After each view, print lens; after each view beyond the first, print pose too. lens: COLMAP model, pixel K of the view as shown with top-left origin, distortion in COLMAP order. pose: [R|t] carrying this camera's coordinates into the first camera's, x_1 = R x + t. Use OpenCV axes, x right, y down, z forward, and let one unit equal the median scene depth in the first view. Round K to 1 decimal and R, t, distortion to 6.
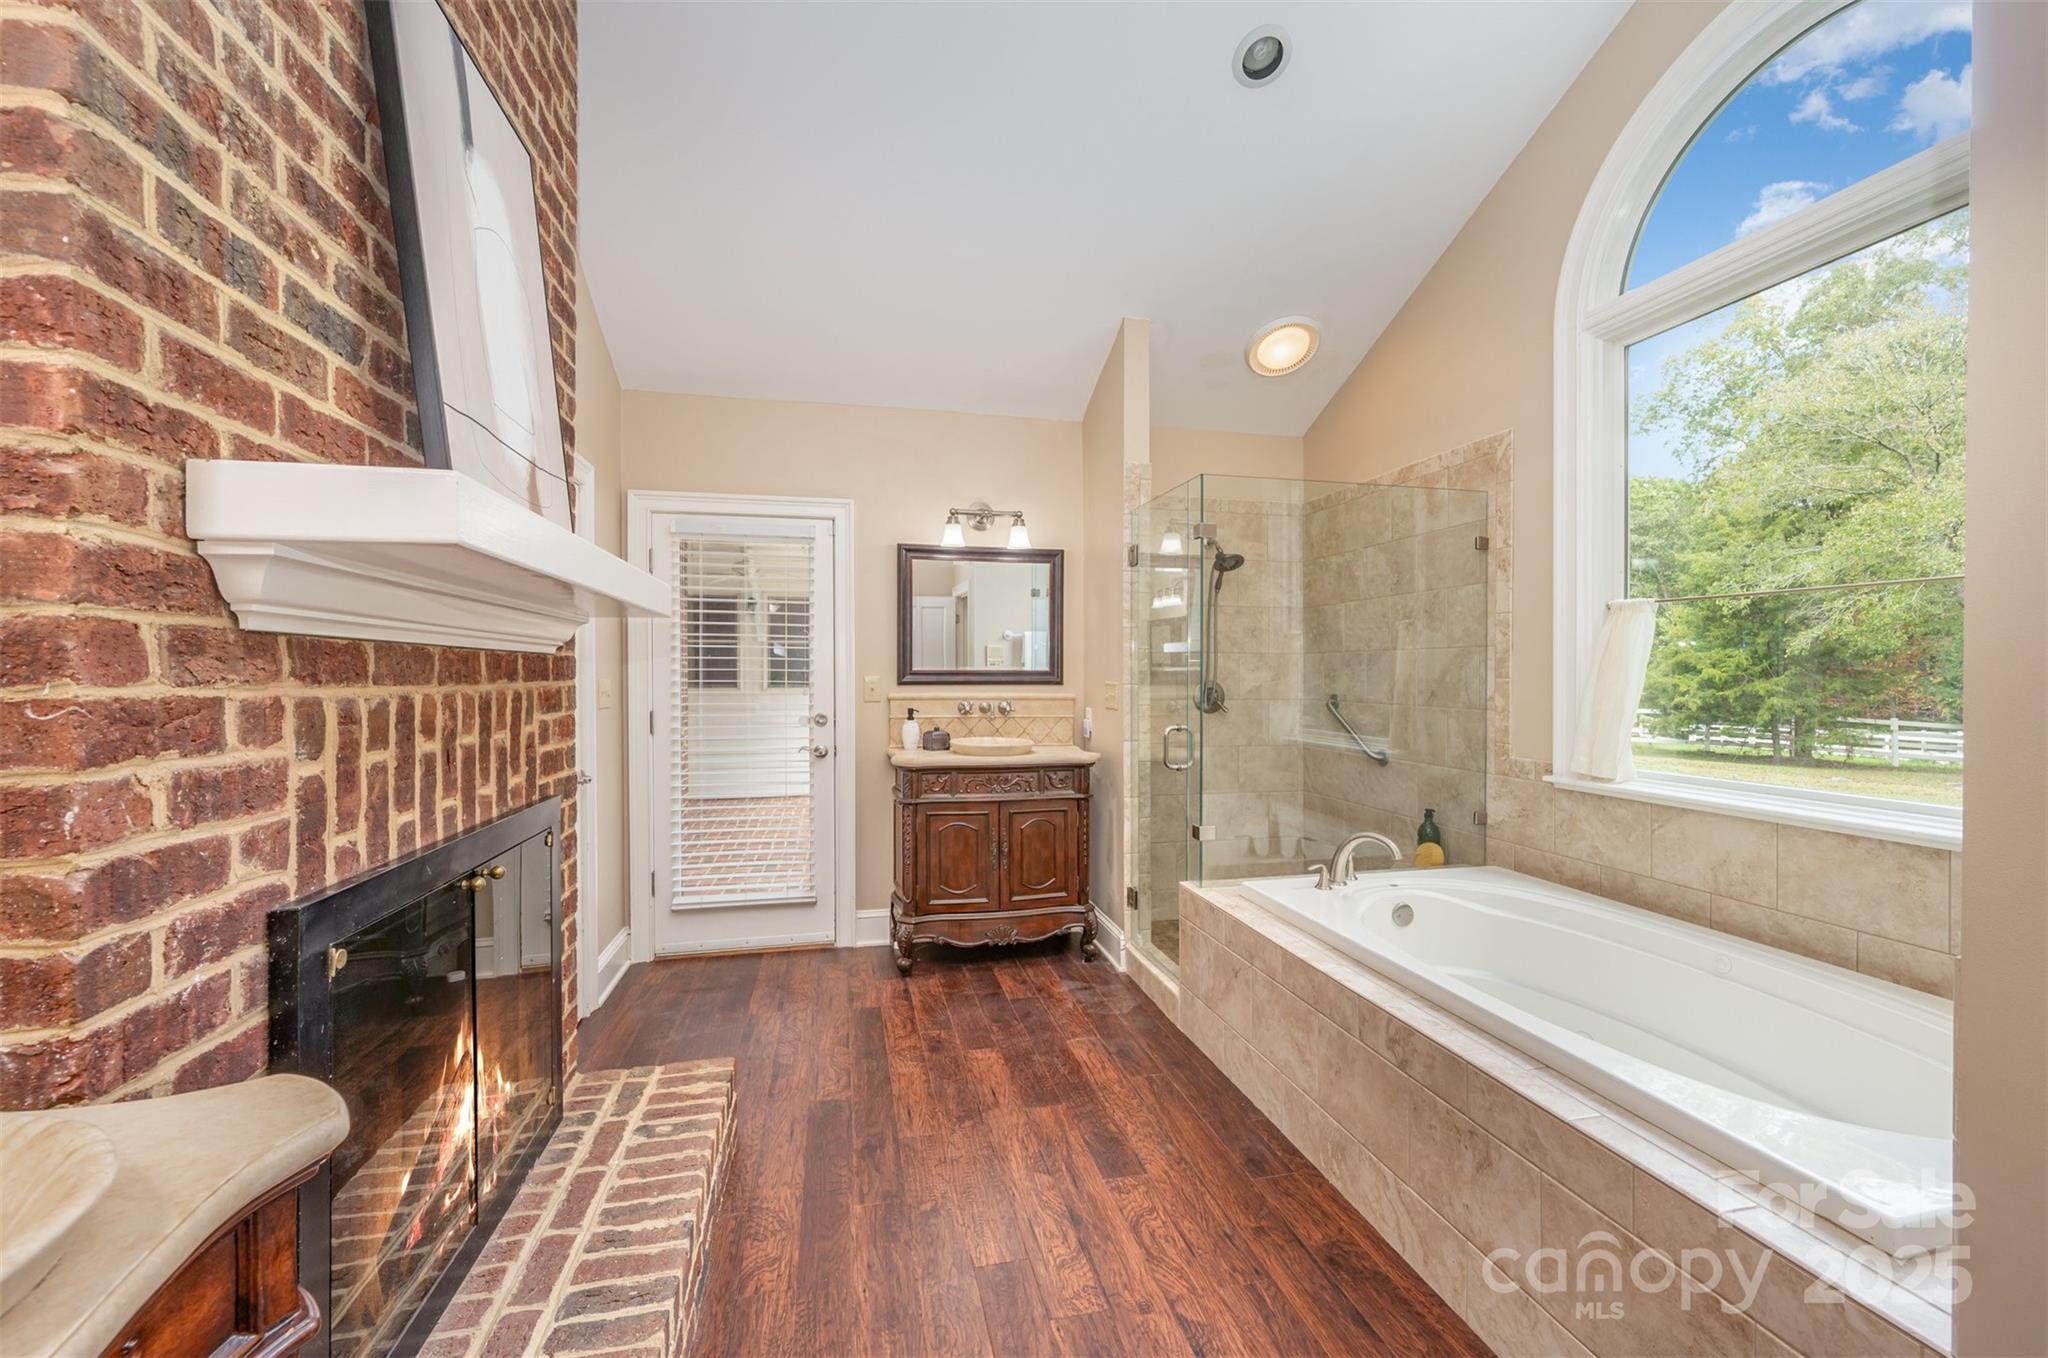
lens RADIAL K [[817.2, 0, 1028.6], [0, 817.2, 675.7], [0, 0, 1]] dist [0.000088, -0.000005]
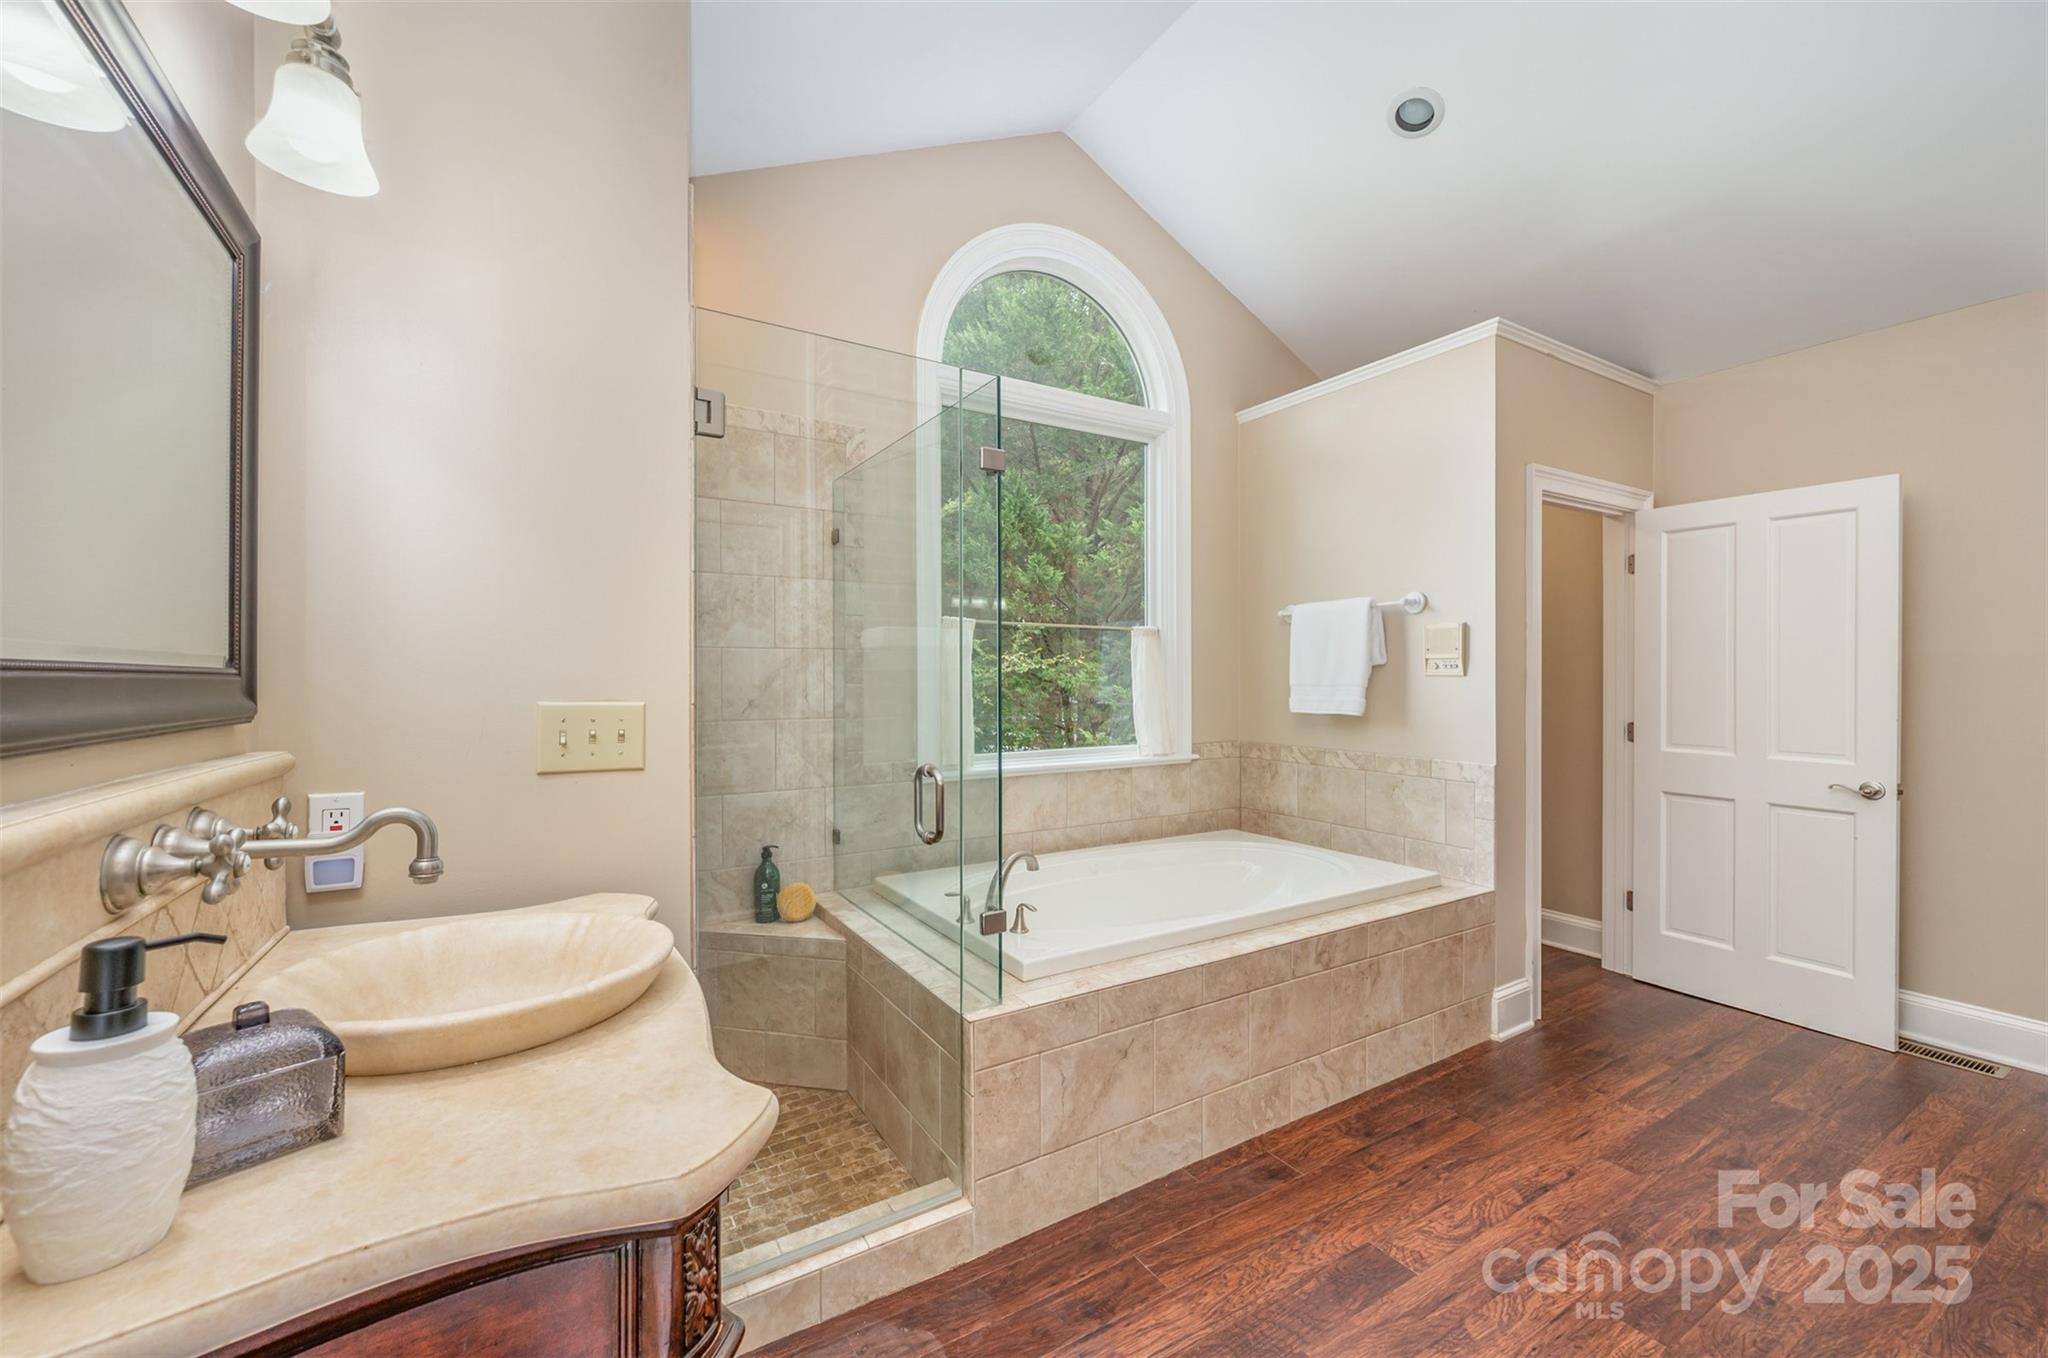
lens RADIAL K [[817.2, 0, 1031.3], [0, 817.2, 677.4], [0, 0, 1]] dist [0.000088, -0.000005]
pose [[-0.318611, 0.002793, 0.947882, -0.576368], [0.006169, 0.999981, -0.000873, -0.002049], [-0.947866, 0.005569, -0.318622, 1.624246]]
